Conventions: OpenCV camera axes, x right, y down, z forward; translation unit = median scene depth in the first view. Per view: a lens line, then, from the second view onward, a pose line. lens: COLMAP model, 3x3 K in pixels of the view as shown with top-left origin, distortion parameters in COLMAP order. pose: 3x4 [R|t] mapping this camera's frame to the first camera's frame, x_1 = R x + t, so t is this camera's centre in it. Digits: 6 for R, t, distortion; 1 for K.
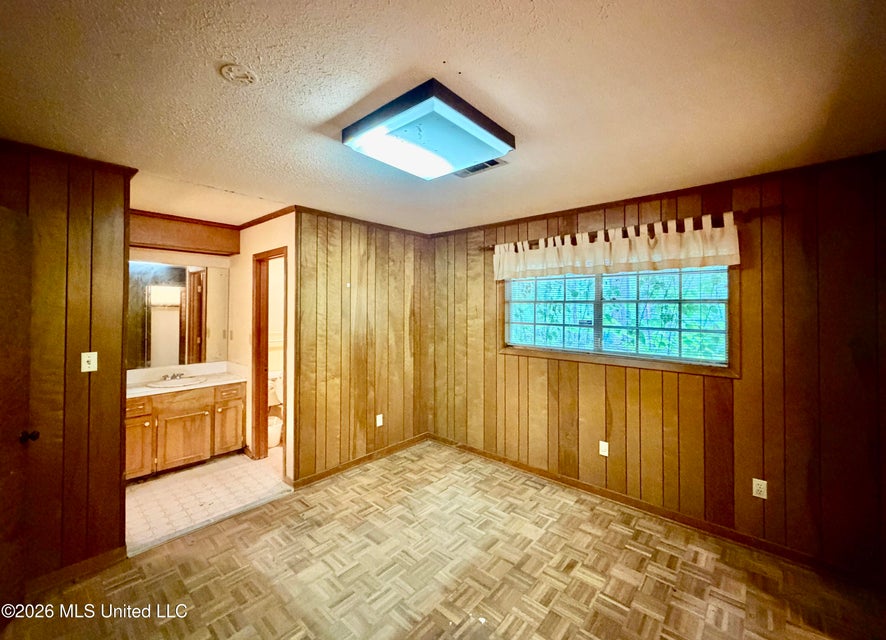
lens RADIAL K [[361.6, 0, 446.6], [0, 361.6, 297.8], [0, 0, 1]] dist [-0.008178, 0.000209]
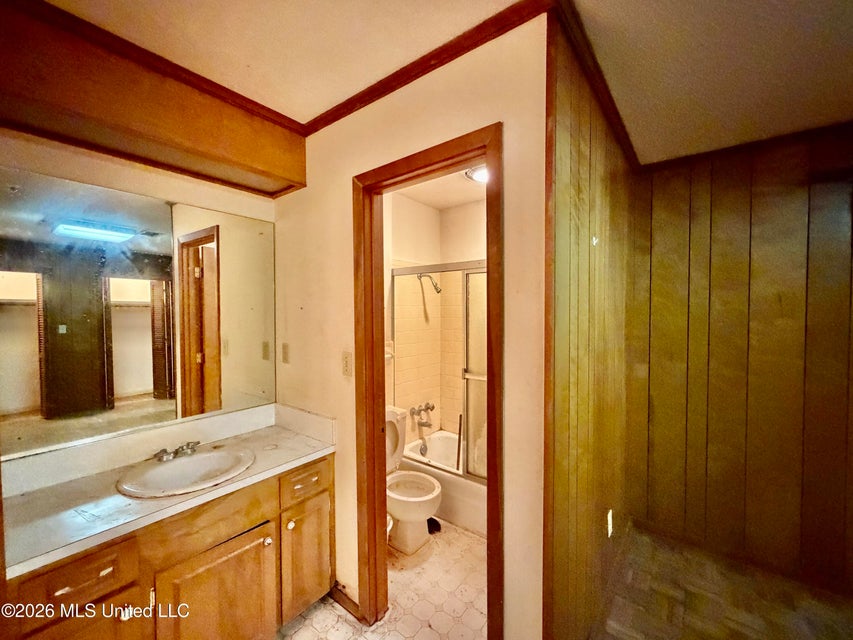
lens RADIAL K [[347.2, 0, 420.7], [0, 347.2, 318.7], [0, 0, 1]] dist [-0.007390, -0.000340]
pose [[0.998703, -0.004358, 0.050727, -0.571410], [0.002019, 0.998937, 0.046060, 0.043409], [-0.050874, -0.045898, 0.997650, 0.672880]]
